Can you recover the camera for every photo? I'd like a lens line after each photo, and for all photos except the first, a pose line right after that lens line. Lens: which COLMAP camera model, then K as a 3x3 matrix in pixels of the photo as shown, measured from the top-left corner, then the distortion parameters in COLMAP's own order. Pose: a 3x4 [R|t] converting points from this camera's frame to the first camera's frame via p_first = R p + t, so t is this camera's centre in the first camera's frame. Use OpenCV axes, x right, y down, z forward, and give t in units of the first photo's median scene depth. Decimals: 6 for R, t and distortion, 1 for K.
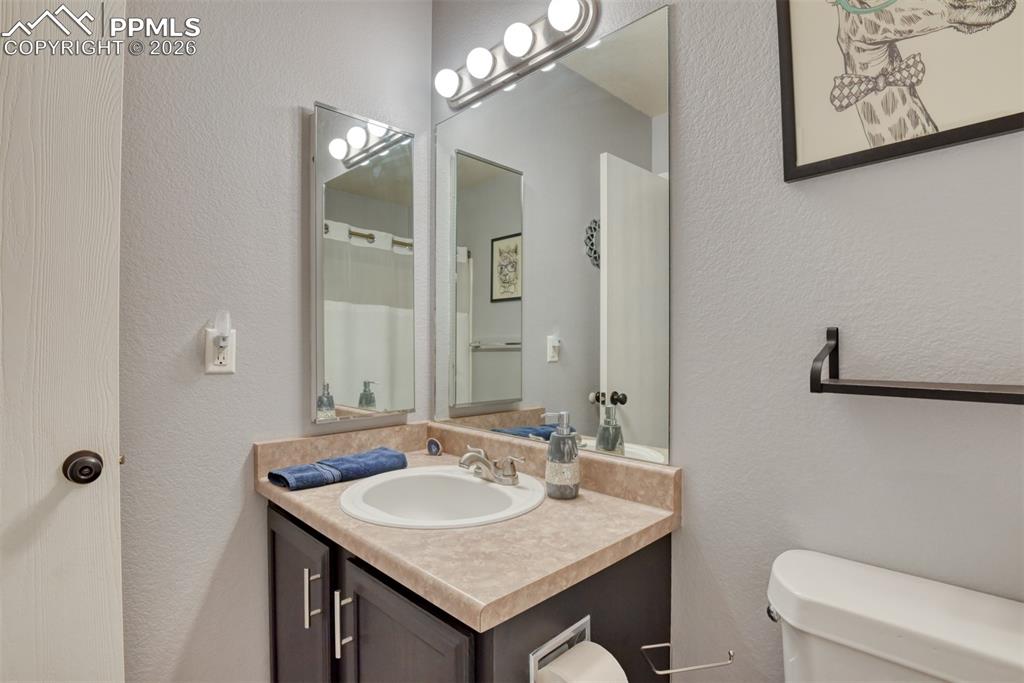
lens RADIAL K [[502.3, 0, 513.8], [0, 502.3, 343.9], [0, 0, 1]] dist [-0.025319, -0.000894]
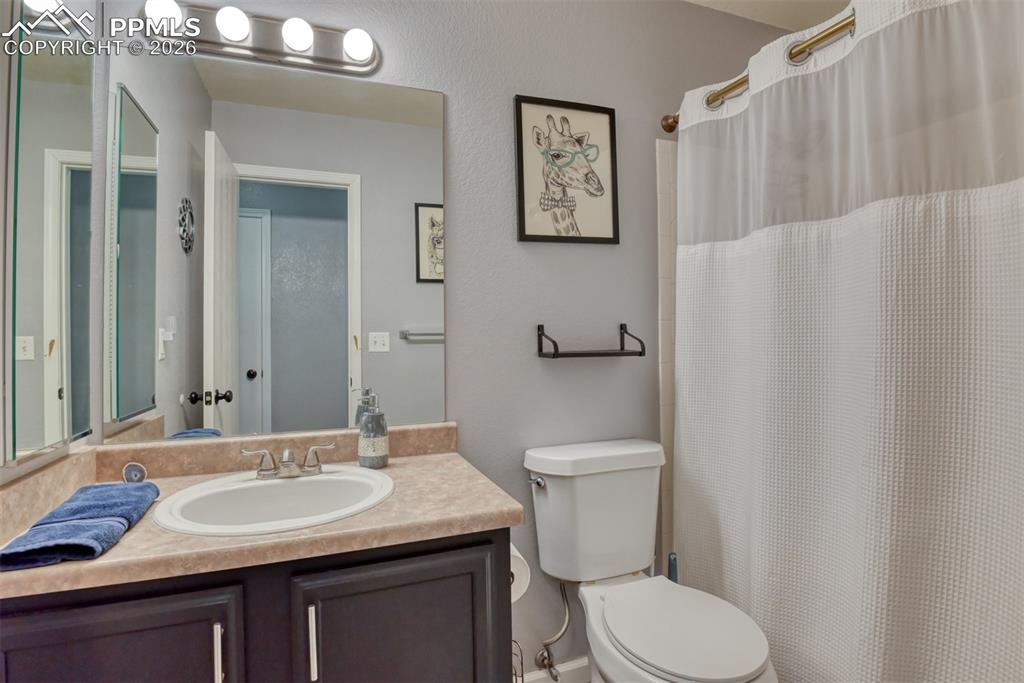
lens RADIAL K [[502.3, 0, 513.8], [0, 502.3, 343.9], [0, 0, 1]] dist [-0.025319, -0.000894]
pose [[0.407903, -0.017195, 0.912863, -1.161196], [0.014986, 0.999814, 0.012136, 0.013010], [-0.912902, 0.008730, 0.408085, 0.323810]]
